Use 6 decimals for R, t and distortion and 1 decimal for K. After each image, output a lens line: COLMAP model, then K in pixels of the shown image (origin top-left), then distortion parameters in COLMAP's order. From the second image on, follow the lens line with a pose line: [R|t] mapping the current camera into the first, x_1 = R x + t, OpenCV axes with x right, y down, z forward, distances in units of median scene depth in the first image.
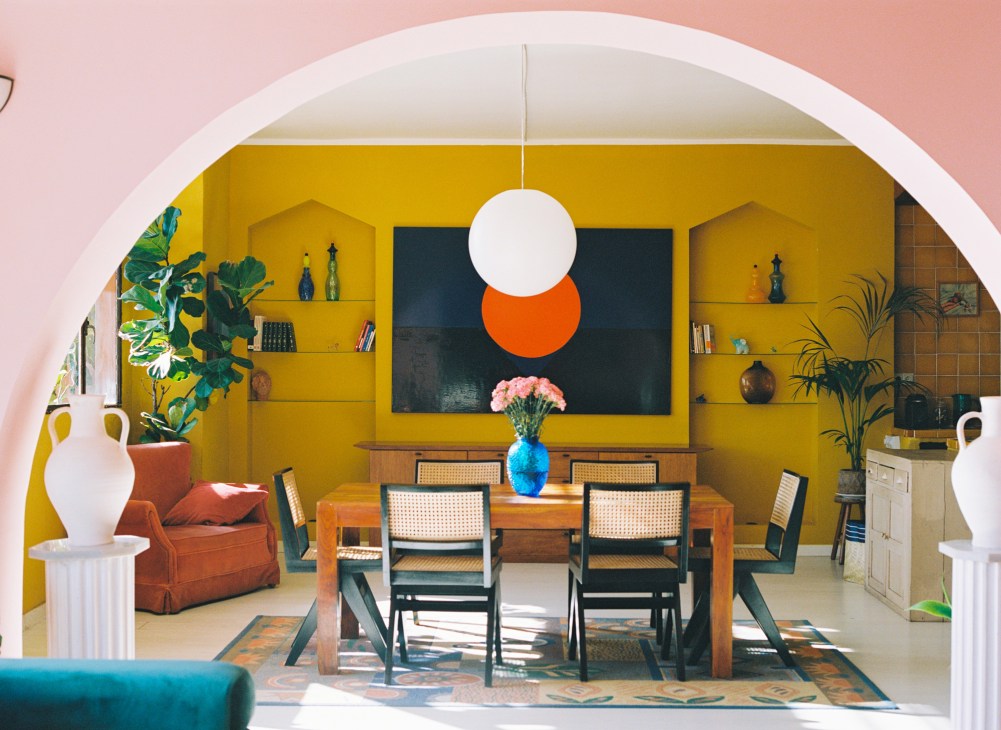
lens RADIAL K [[1546.7, 0, 500.5], [0, 1546.7, 365.0], [0, 0, 1]] dist [-0.002106, -0.041593]
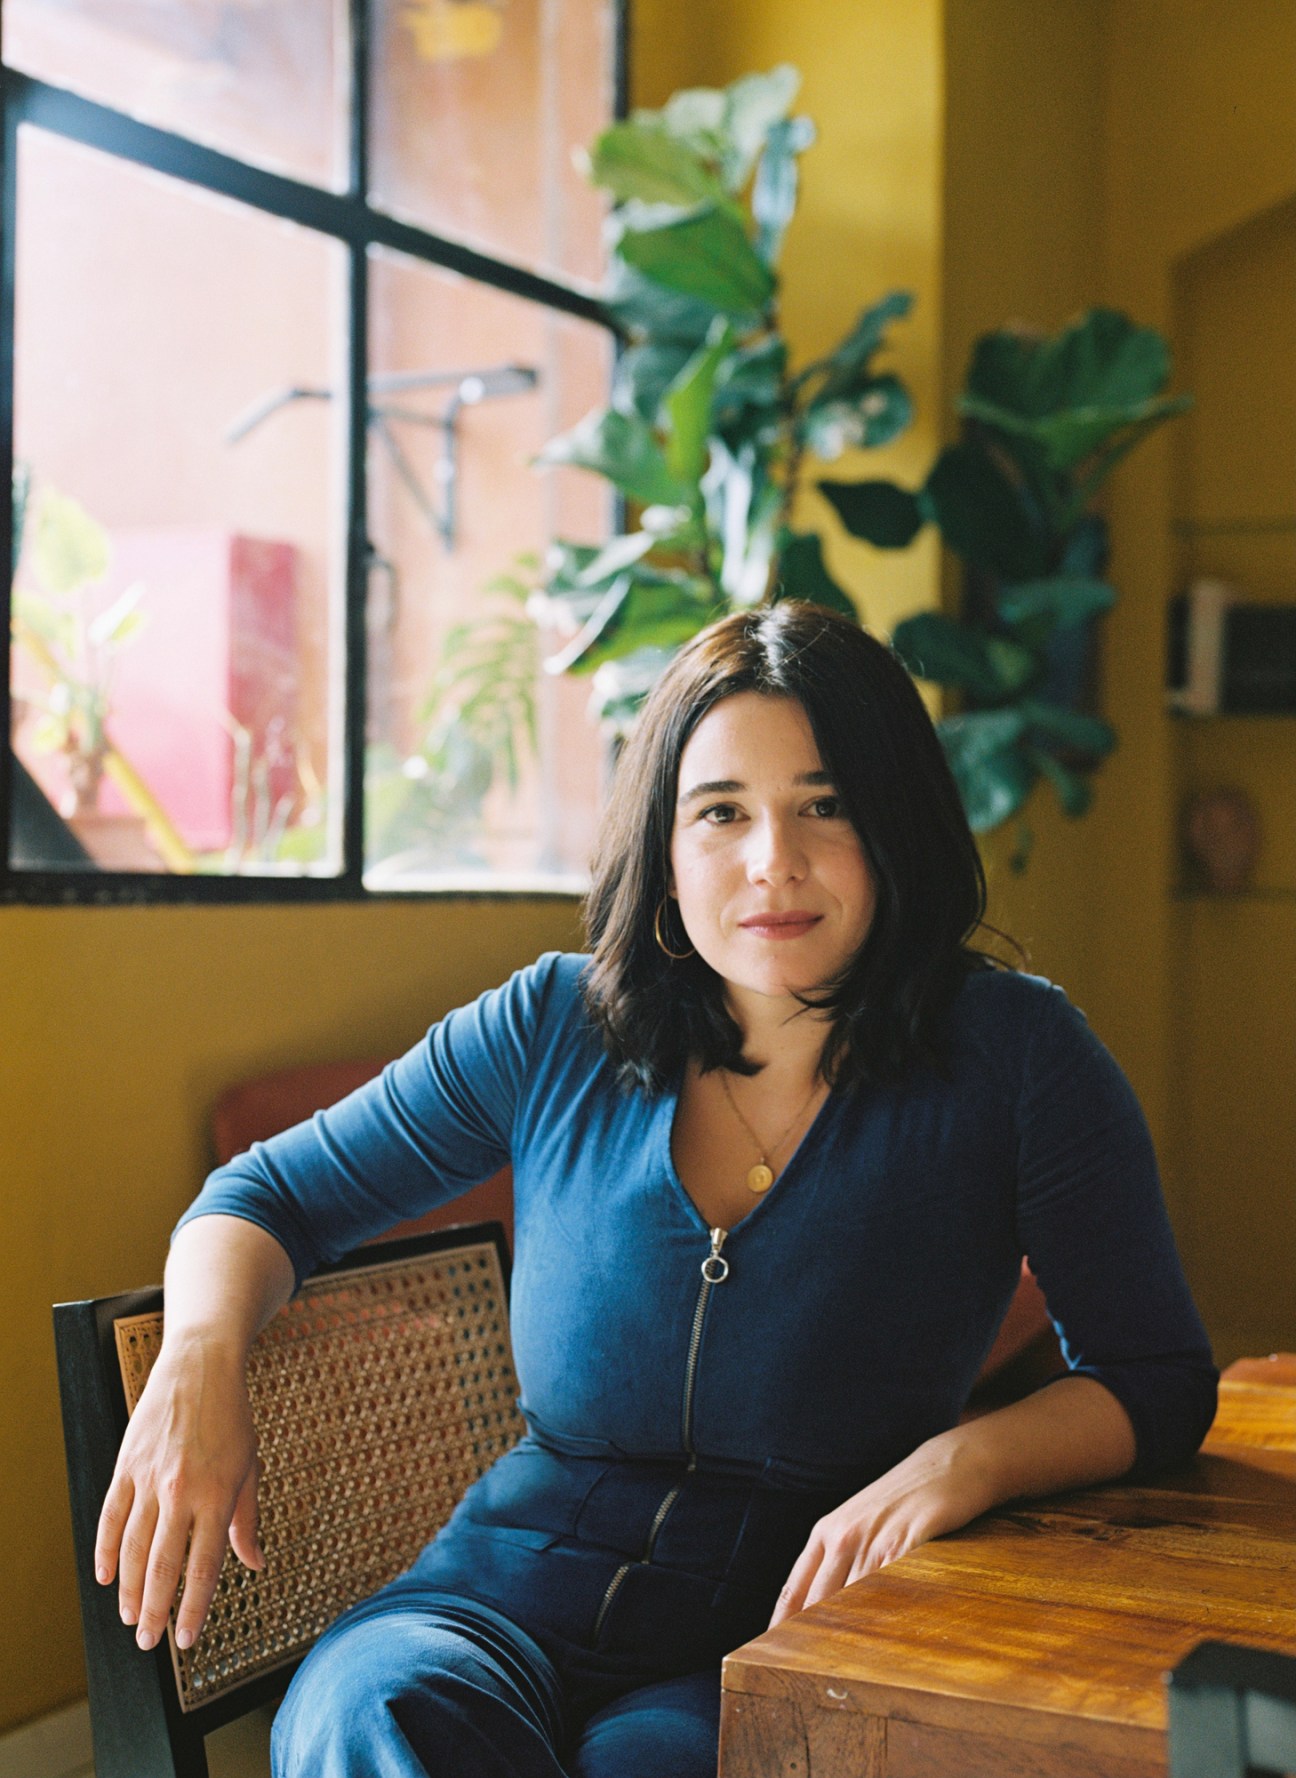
lens RADIAL K [[2747.3, 0, 648.0], [0, 2747.3, 889.0], [0, 0, 1]] dist [-0.002106, -0.041593]
pose [[0.893670, 0.004926, -0.448698, -0.026855], [-0.001535, 0.999967, 0.007921, 0.019769], [0.448722, -0.006390, 0.893649, 0.540760]]
